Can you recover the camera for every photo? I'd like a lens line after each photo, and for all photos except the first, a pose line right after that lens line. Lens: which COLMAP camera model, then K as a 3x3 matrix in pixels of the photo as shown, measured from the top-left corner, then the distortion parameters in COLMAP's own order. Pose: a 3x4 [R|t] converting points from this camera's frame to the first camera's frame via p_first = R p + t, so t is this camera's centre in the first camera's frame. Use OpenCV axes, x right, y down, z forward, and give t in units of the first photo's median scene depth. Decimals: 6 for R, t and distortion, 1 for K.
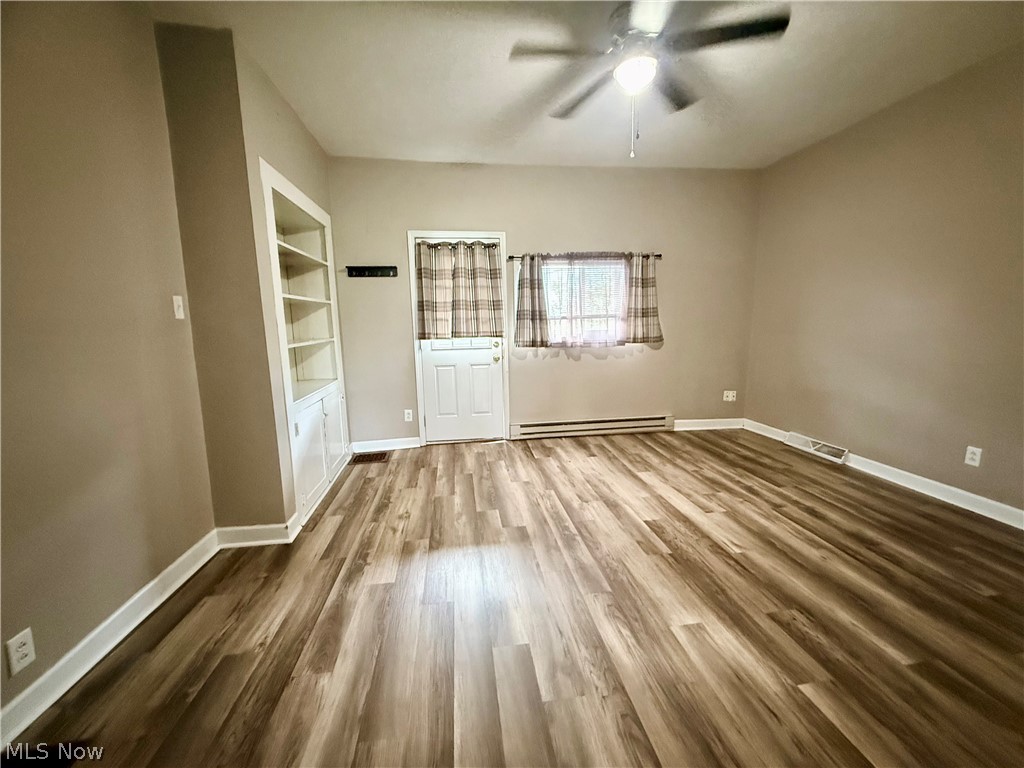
lens RADIAL K [[408.5, 0, 512.8], [0, 408.5, 384.7], [0, 0, 1]] dist [-0.001329, -0.000011]
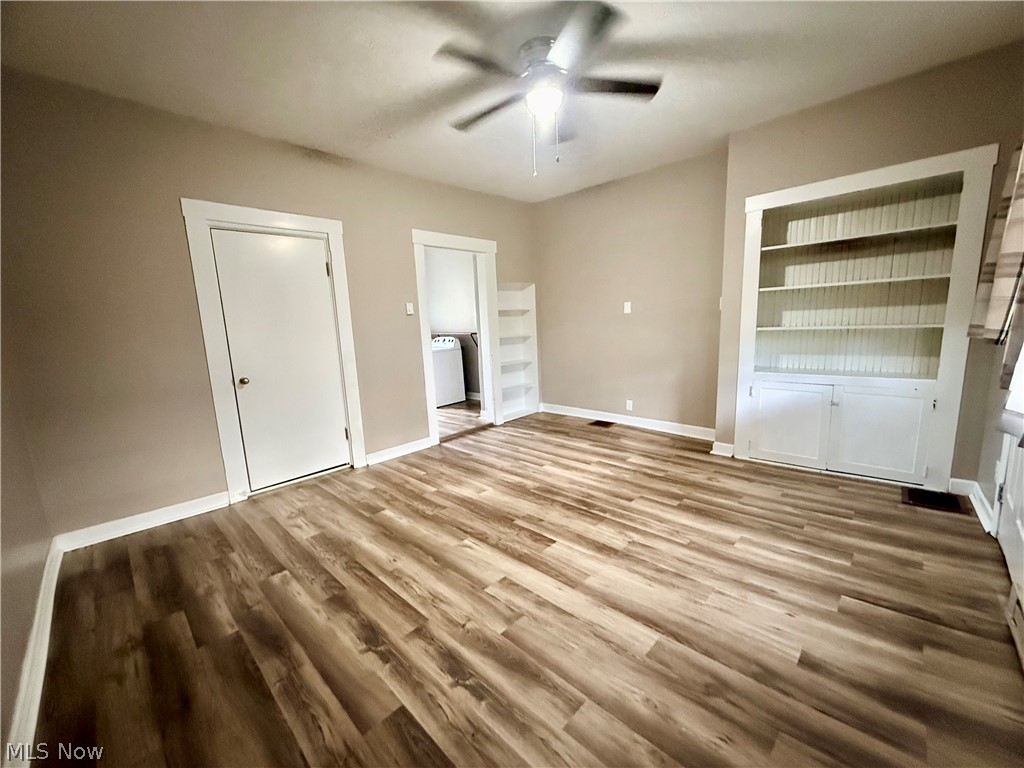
lens RADIAL K [[408.5, 0, 512.8], [0, 408.5, 384.7], [0, 0, 1]] dist [-0.001329, -0.000011]
pose [[-0.788236, 0.148489, -0.597189, 0.822782], [-0.035605, 0.957820, 0.285154, -0.246267], [0.614342, 0.246032, -0.749701, 1.416758]]
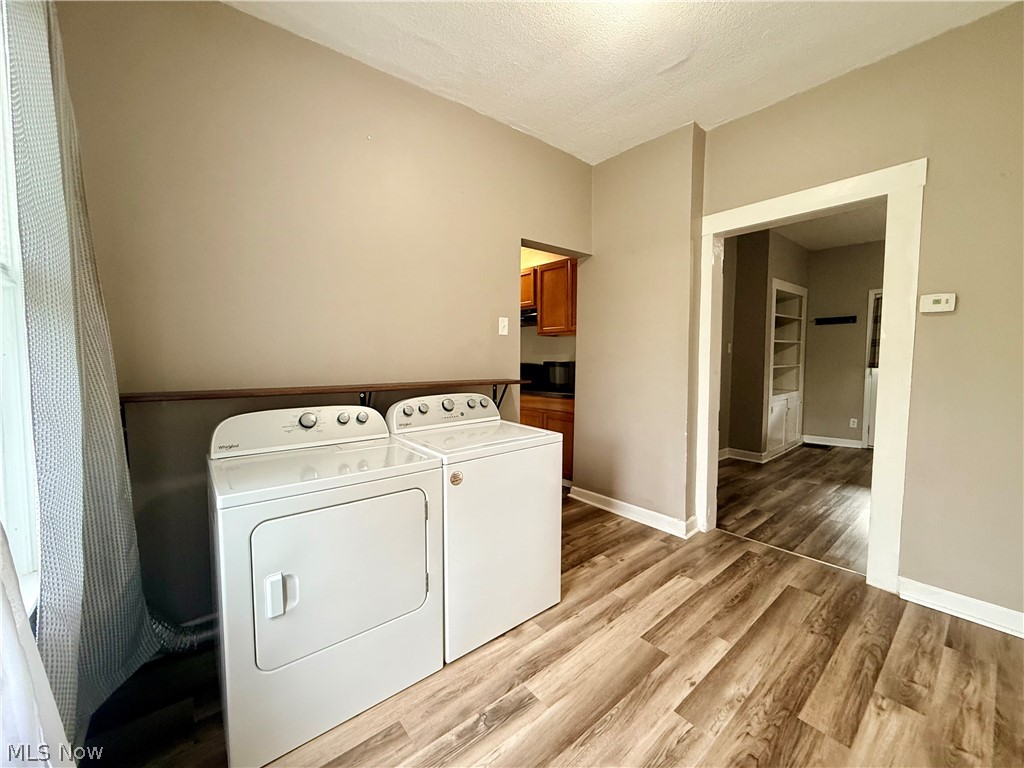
lens RADIAL K [[408.5, 0, 512.8], [0, 408.5, 384.7], [0, 0, 1]] dist [-0.001329, -0.000011]
pose [[0.527850, 0.073635, -0.846140, 0.416946], [-0.132721, 0.991147, 0.003459, 0.137790], [0.838904, 0.110475, 0.532950, -1.001031]]
